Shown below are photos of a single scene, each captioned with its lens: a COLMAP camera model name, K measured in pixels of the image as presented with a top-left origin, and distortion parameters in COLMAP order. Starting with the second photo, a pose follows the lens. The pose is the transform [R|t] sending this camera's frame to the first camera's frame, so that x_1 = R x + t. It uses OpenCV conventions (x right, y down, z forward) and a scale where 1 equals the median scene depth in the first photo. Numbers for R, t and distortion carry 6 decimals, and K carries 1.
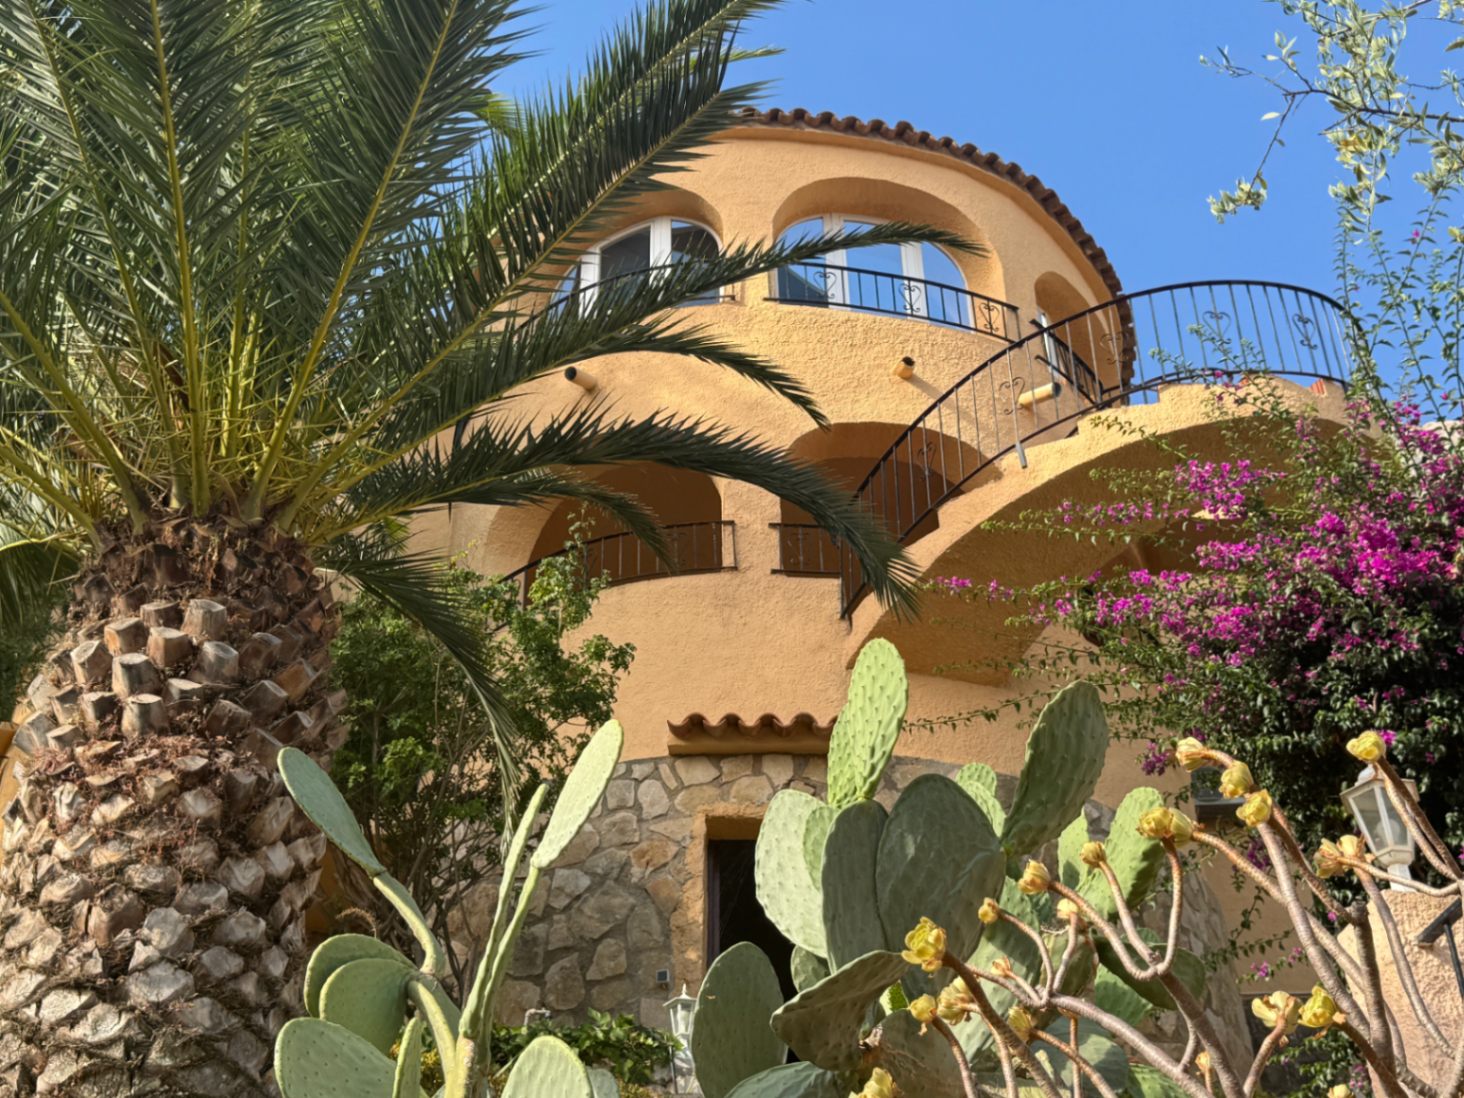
lens RADIAL K [[1882.9, 0, 722.6], [0, 1882.9, 560.4], [0, 0, 1]] dist [0.198069, -0.433396]
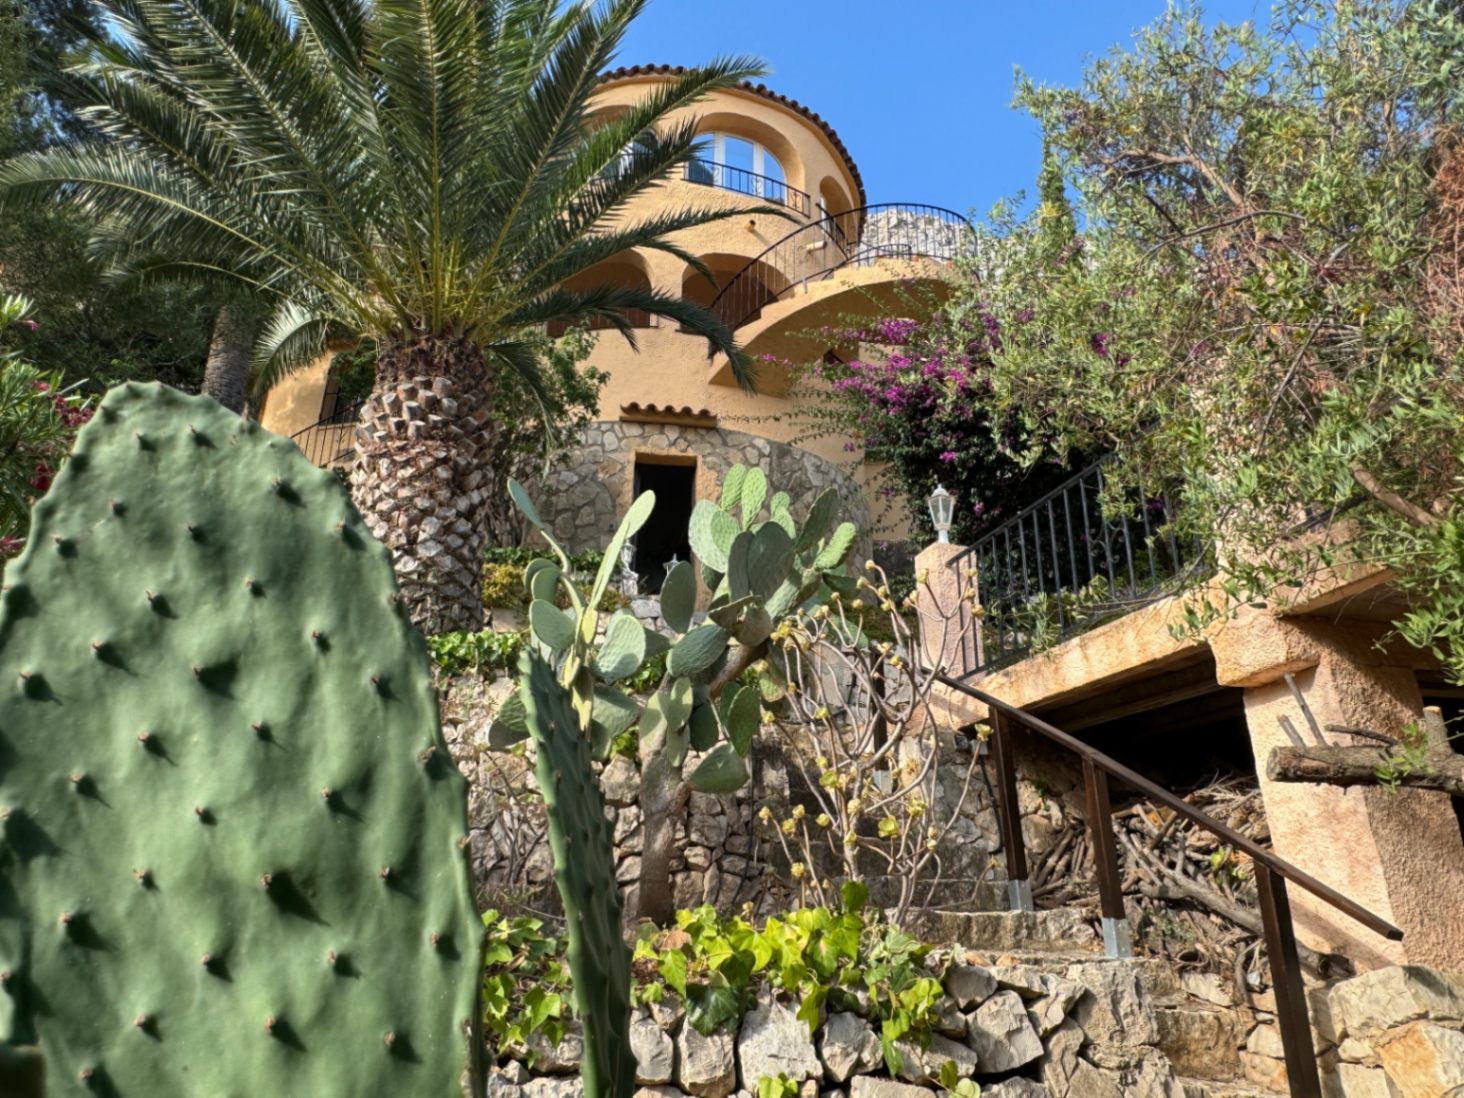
lens RADIAL K [[1003.9, 0, 714.8], [0, 1003.9, 549.6], [0, 0, 1]] dist [-0.002538, 0.001346]
pose [[0.992197, 0.067769, 0.104655, -0.043212], [-0.093058, 0.961153, 0.259854, -0.078901], [-0.082980, -0.267566, 0.959960, -0.131042]]
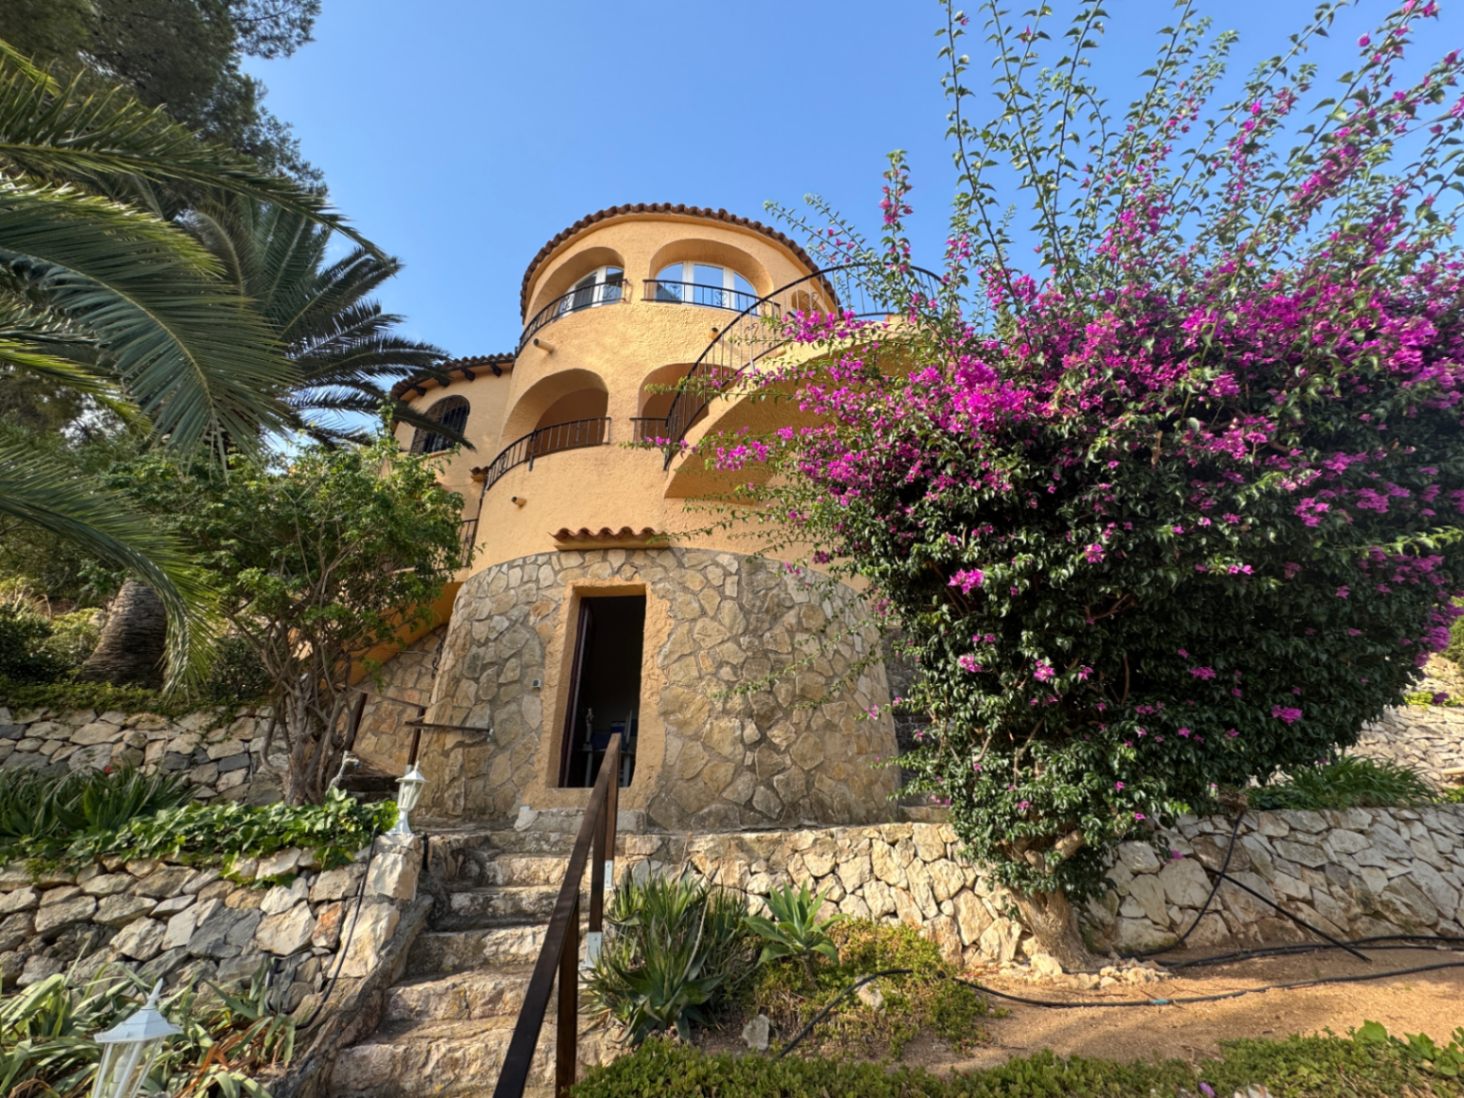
lens RADIAL K [[585.4, 0, 732.1], [0, 585.4, 547.0], [0, 0, 1]] dist [-0.003076, 0.000351]
pose [[0.999187, -0.022288, -0.033586, 0.220220], [0.027506, 0.986088, 0.163930, 0.021053], [0.029465, -0.164720, 0.985900, 0.669373]]
